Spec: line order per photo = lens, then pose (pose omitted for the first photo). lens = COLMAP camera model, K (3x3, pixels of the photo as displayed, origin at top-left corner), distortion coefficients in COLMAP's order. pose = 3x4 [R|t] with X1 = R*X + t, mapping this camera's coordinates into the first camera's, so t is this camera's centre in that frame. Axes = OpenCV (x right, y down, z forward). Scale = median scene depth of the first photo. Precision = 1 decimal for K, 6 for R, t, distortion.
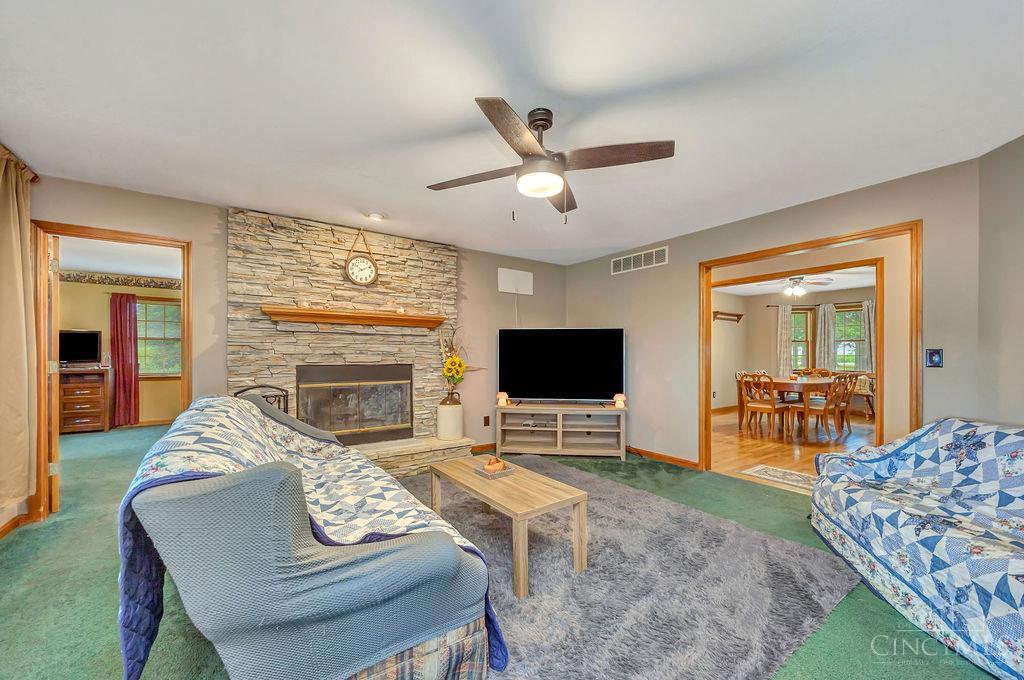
lens RADIAL K [[396.6, 0, 512.7], [0, 396.6, 358.8], [0, 0, 1]] dist [-0.000605, -0.000020]
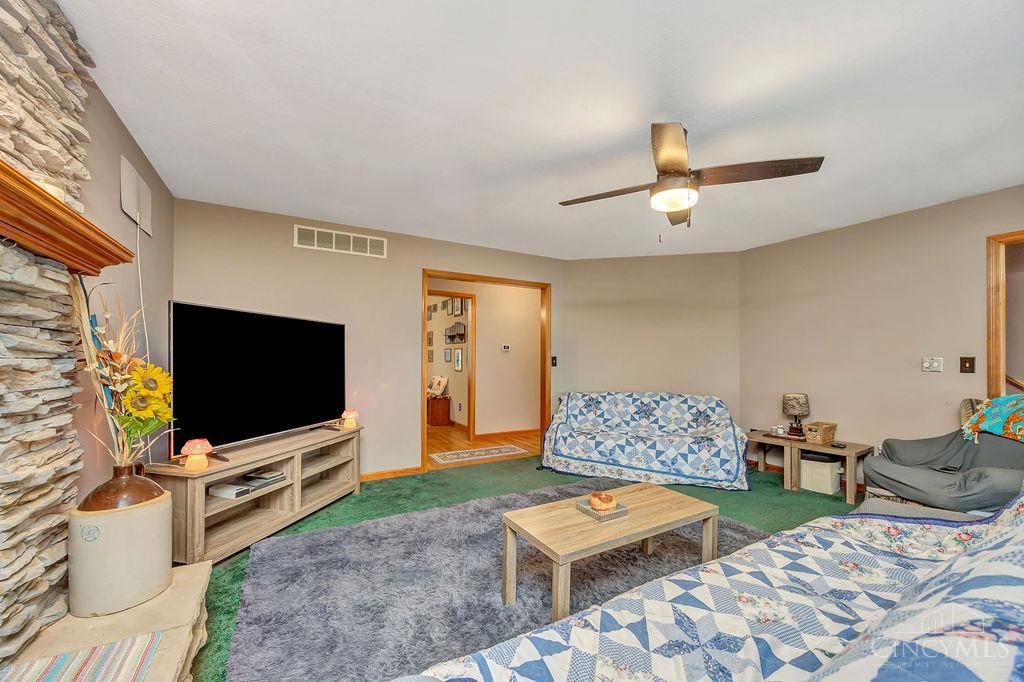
lens RADIAL K [[396.6, 0, 512.7], [0, 396.6, 359.8], [0, 0, 1]] dist [-0.000605, -0.000020]
pose [[0.093801, 0.001804, 0.995589, -0.515875], [0.008271, 0.999962, -0.002591, -0.003876], [-0.995557, 0.008478, 0.093783, 0.676176]]
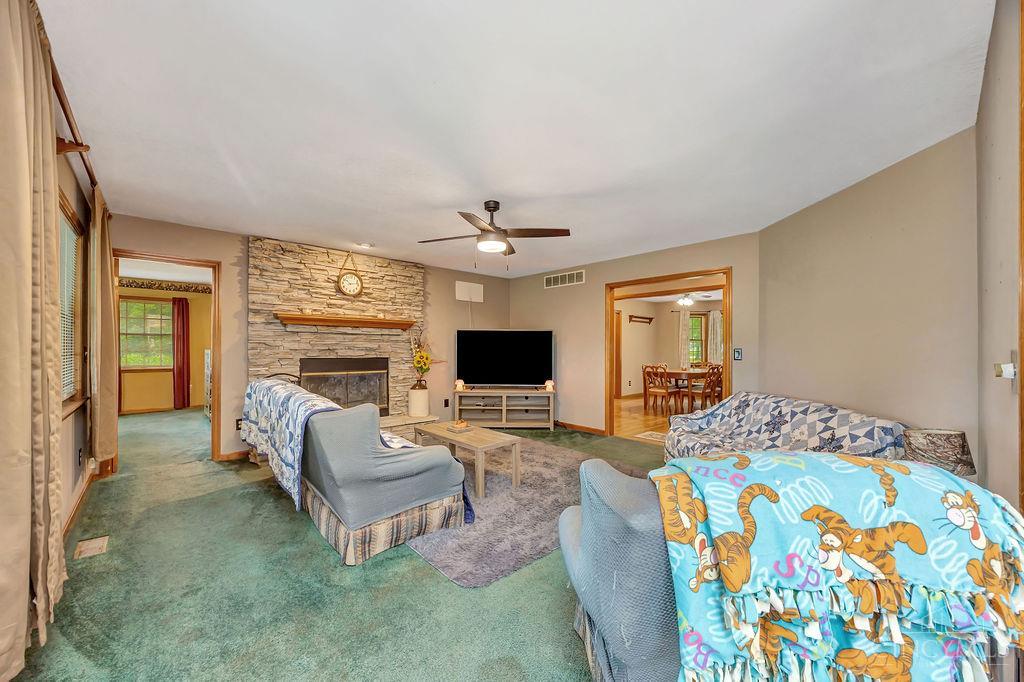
lens RADIAL K [[396.6, 0, 512.7], [0, 396.6, 359.8], [0, 0, 1]] dist [-0.000605, -0.000020]
pose [[0.990725, 0.000919, 0.135876, -0.034508], [-0.003385, 0.999834, 0.017918, -0.003817], [-0.135837, -0.018212, 0.990564, -0.324923]]
